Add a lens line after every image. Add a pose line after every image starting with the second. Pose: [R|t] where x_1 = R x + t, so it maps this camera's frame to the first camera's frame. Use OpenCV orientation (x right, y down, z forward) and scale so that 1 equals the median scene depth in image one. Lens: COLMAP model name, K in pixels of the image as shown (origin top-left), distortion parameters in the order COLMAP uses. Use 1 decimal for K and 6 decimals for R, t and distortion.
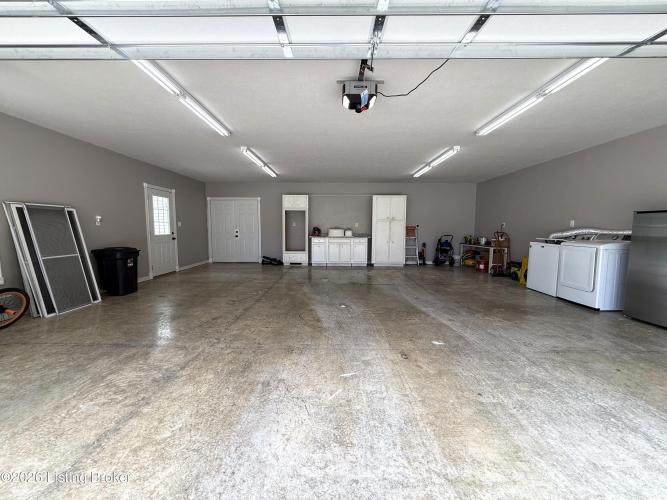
lens RADIAL K [[266.7, 0, 335.7], [0, 266.7, 251.3], [0, 0, 1]] dist [0.000222, -0.000082]
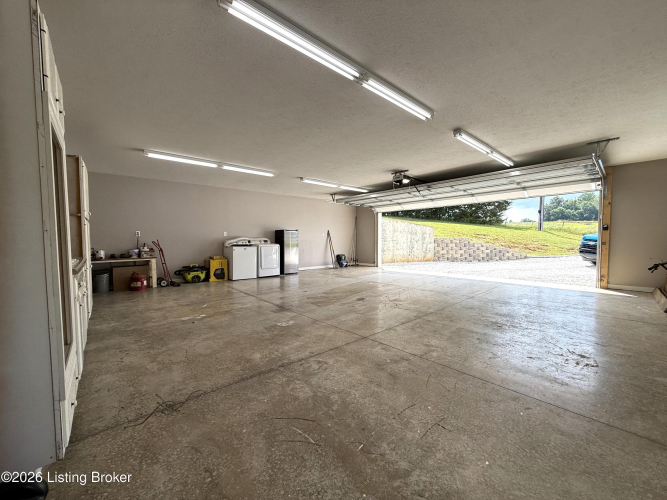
lens RADIAL K [[266.7, 0, 335.7], [0, 266.7, 251.3], [0, 0, 1]] dist [0.000222, -0.000082]
pose [[-0.671687, -0.034021, 0.740054, -0.796995], [0.070714, 0.991440, 0.109759, -0.152708], [-0.737453, 0.126056, -0.663531, 1.890670]]
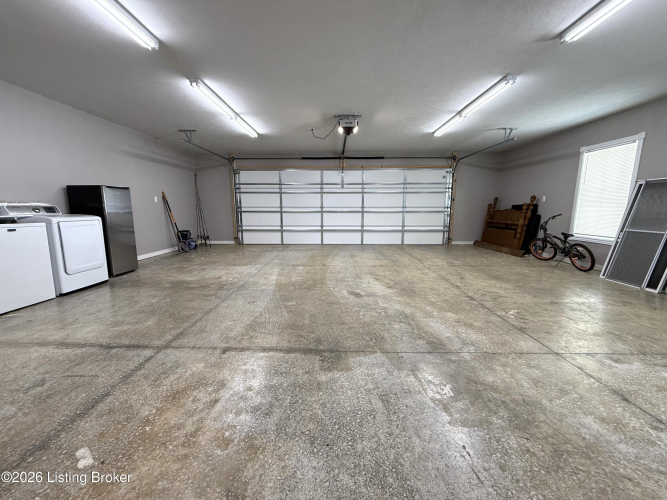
lens RADIAL K [[266.7, 0, 335.7], [0, 266.7, 251.3], [0, 0, 1]] dist [0.000222, -0.000082]
pose [[-0.999946, -0.007157, 0.007502, 0.092759], [-0.005043, 0.967921, 0.251204, -0.138191], [-0.009059, 0.251153, -0.967905, 1.808388]]
